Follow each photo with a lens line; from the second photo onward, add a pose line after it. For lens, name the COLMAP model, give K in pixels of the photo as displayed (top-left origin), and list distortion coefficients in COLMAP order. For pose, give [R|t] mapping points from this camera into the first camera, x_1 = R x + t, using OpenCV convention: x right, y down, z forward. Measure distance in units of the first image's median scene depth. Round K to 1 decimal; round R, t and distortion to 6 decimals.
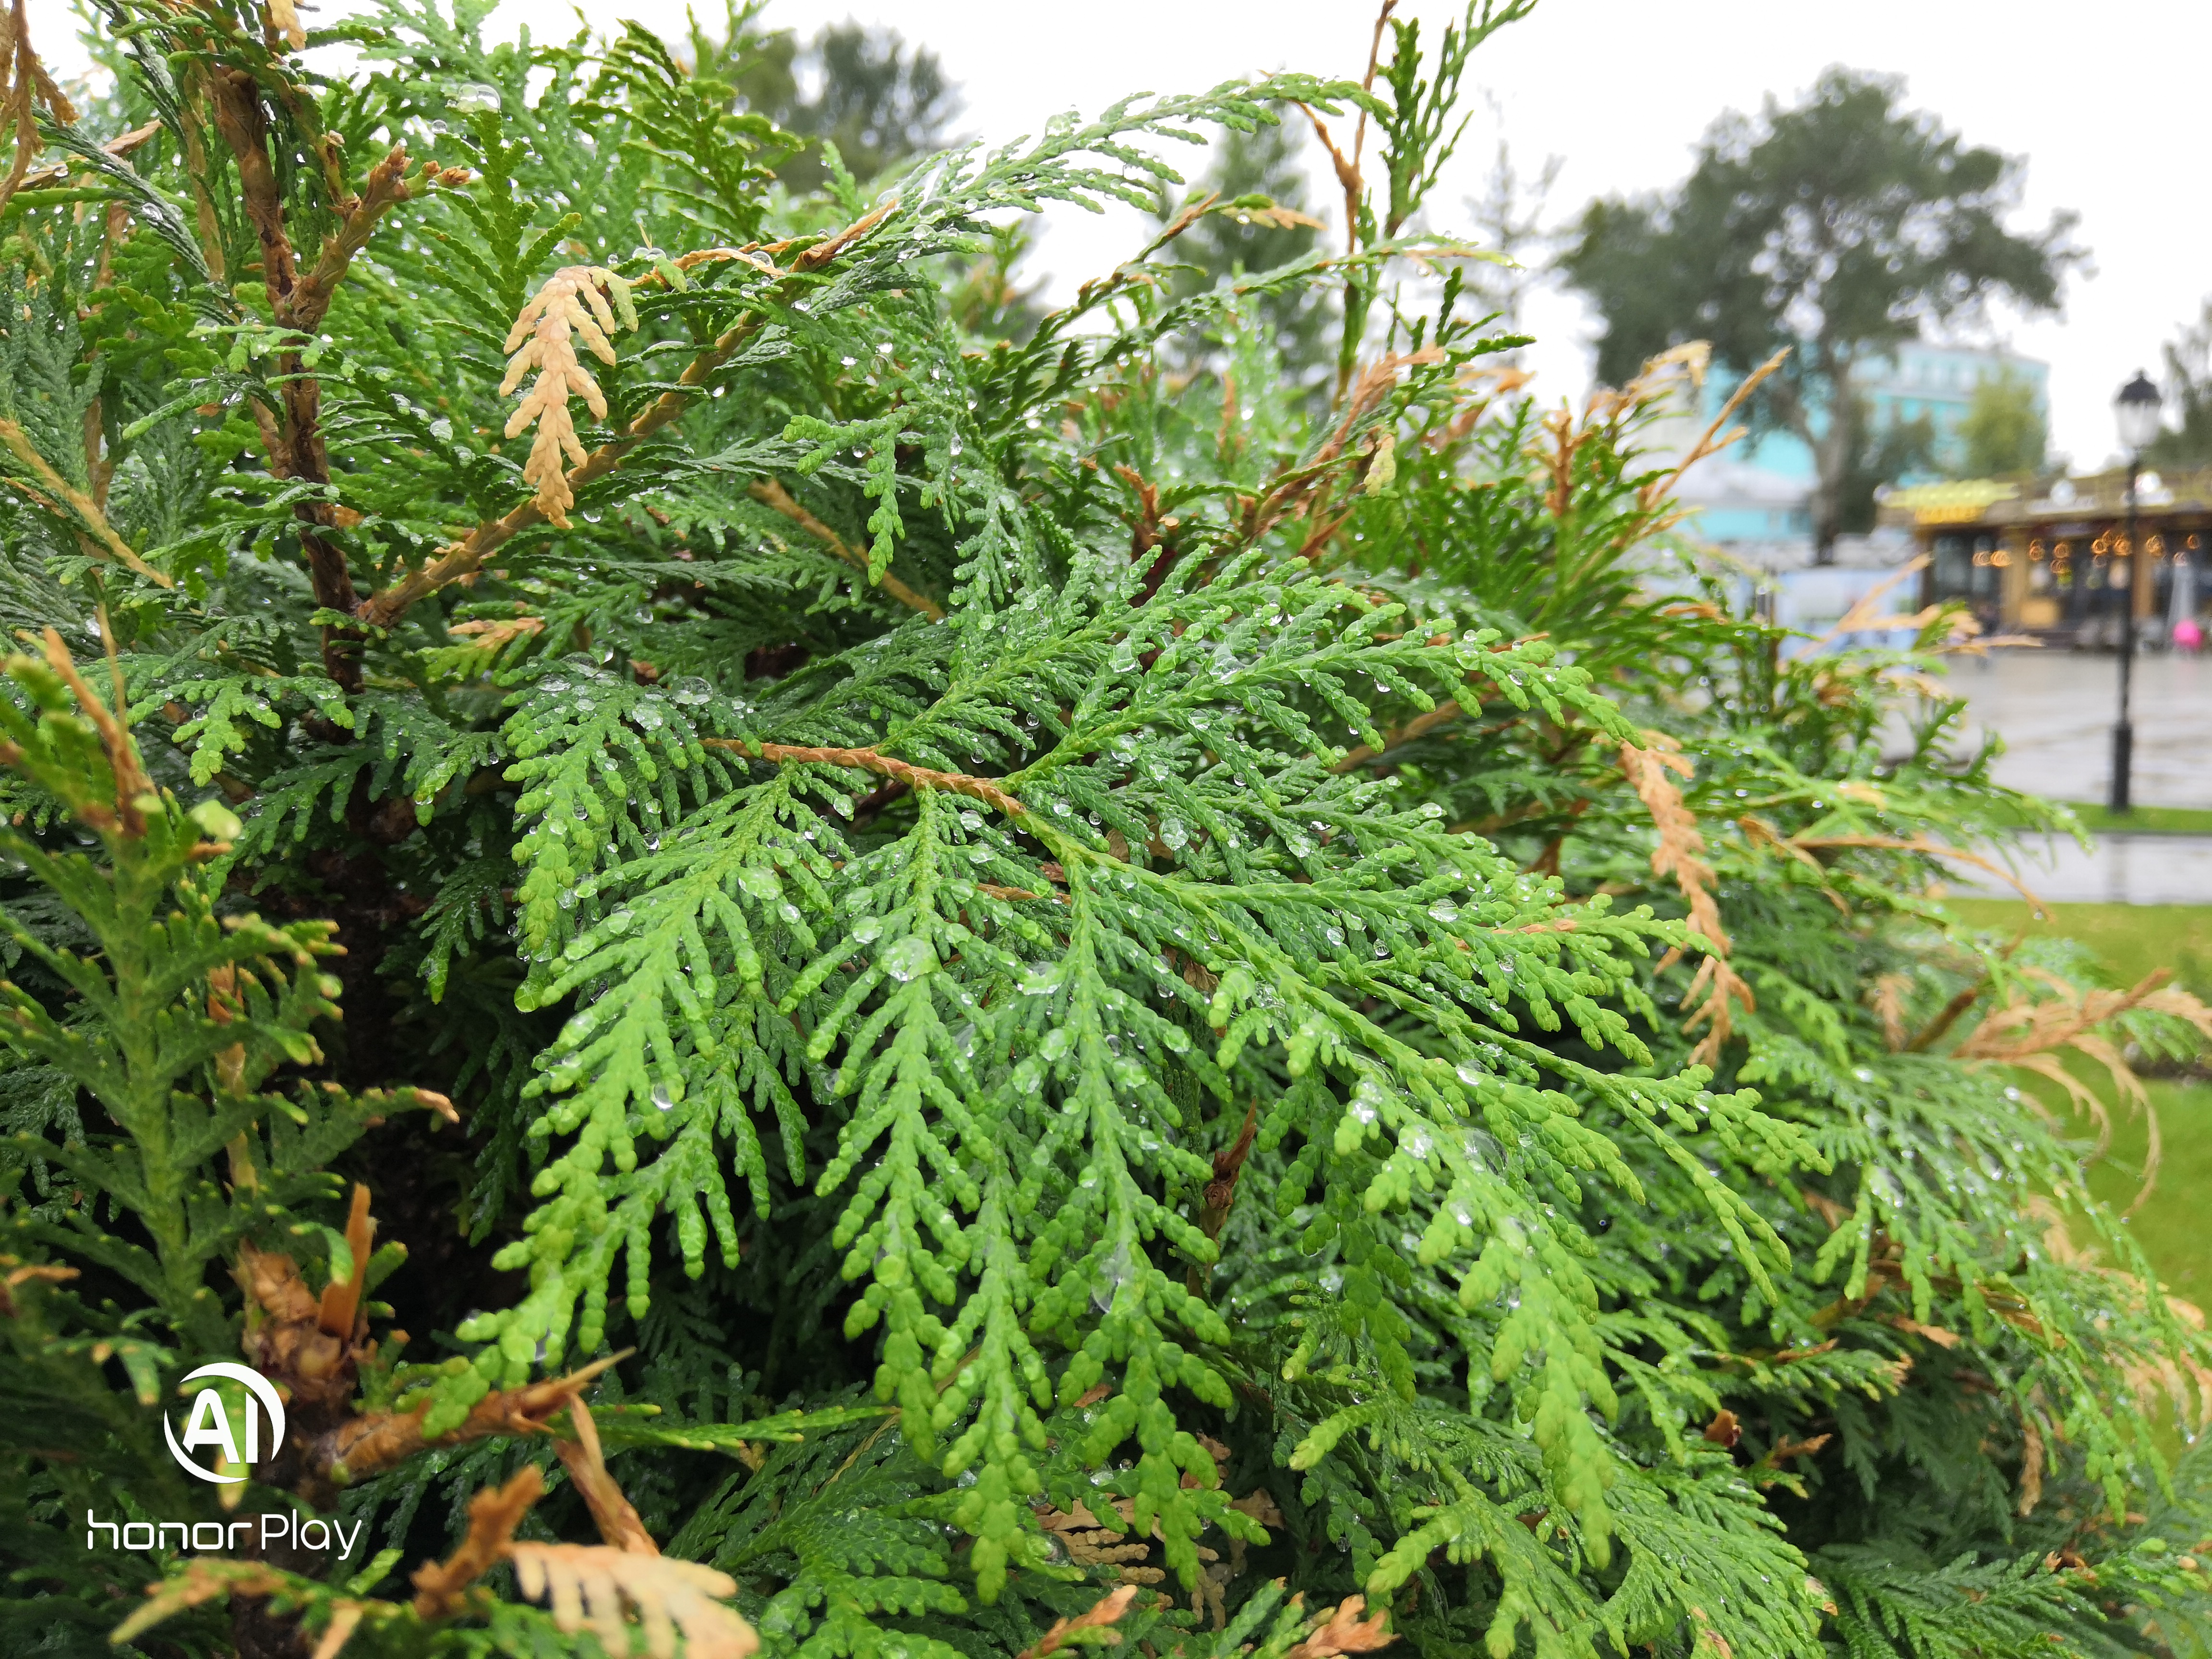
lens RADIAL K [[1738.4, 0, 1106.0], [0, 1738.4, 829.5], [0, 0, 1]] dist [0.035147, -0.080891]
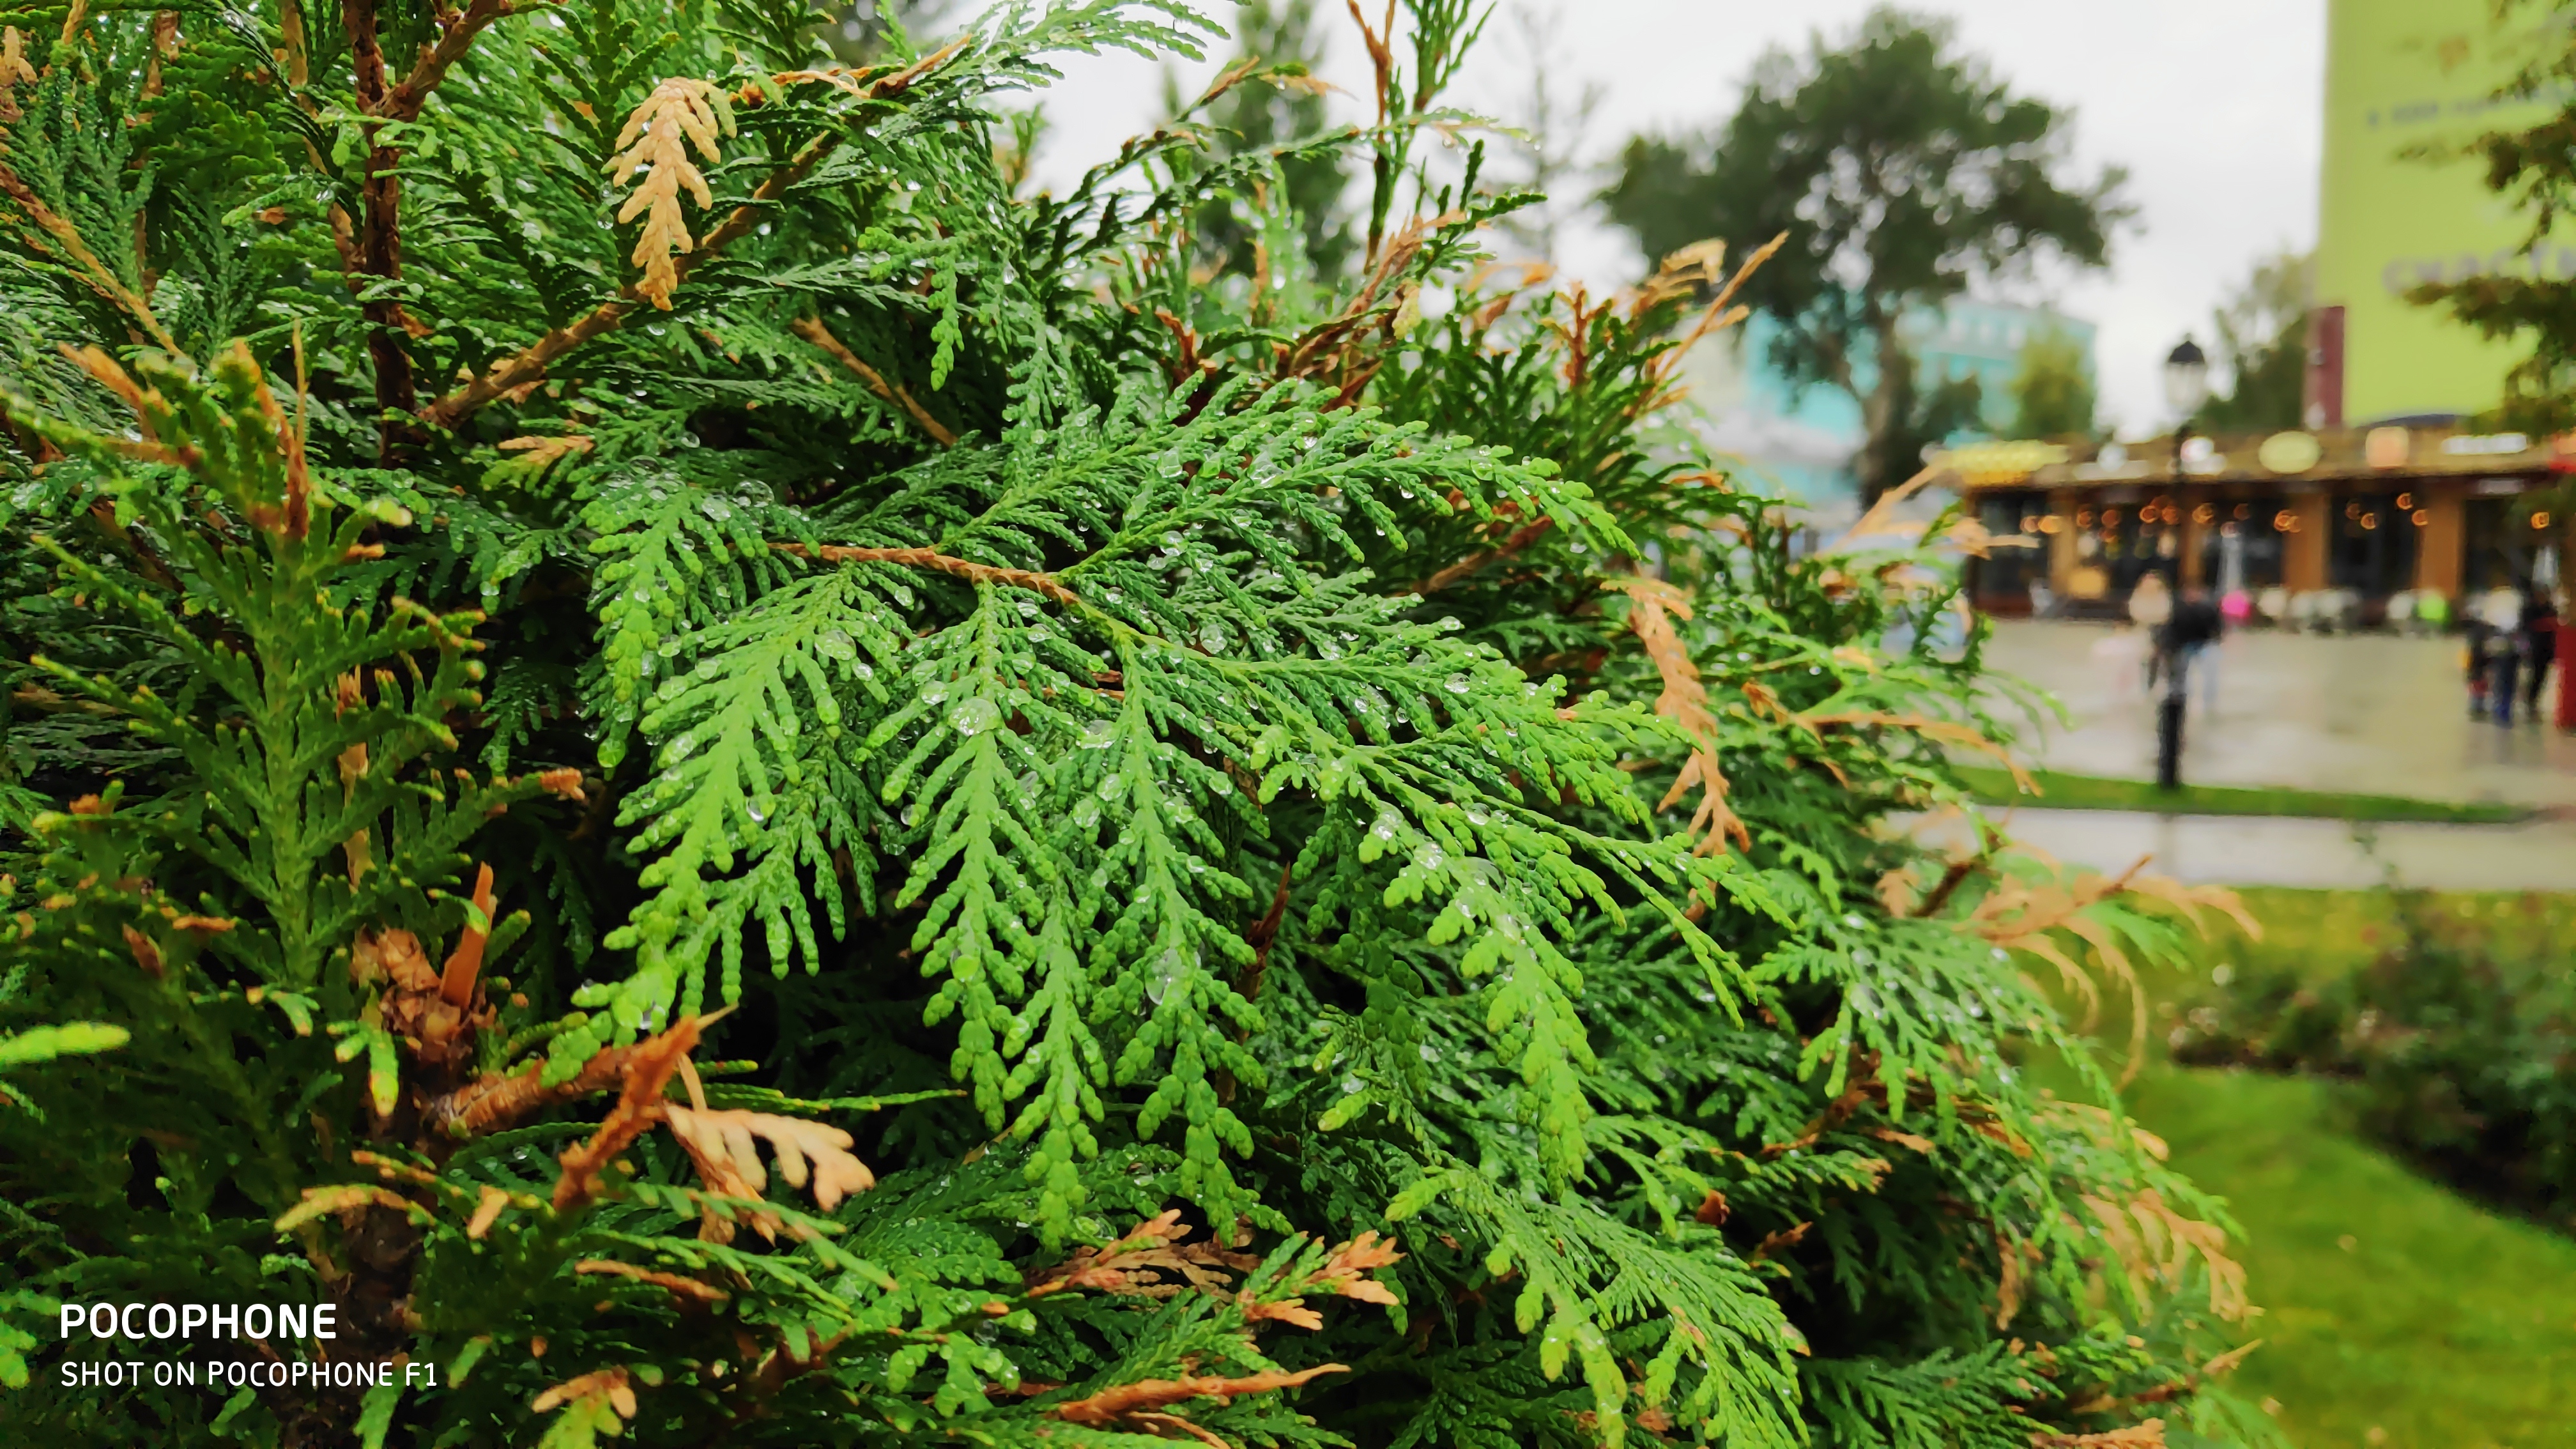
lens RADIAL K [[1912.3, 0, 1288.0], [0, 1912.3, 724.5], [0, 0, 1]] dist [0.004537, -0.030867]
pose [[0.995338, 0.015082, 0.095262, -0.026293], [-0.011572, 0.999238, -0.037286, 0.100704], [-0.095752, 0.036010, 0.994754, -0.173938]]
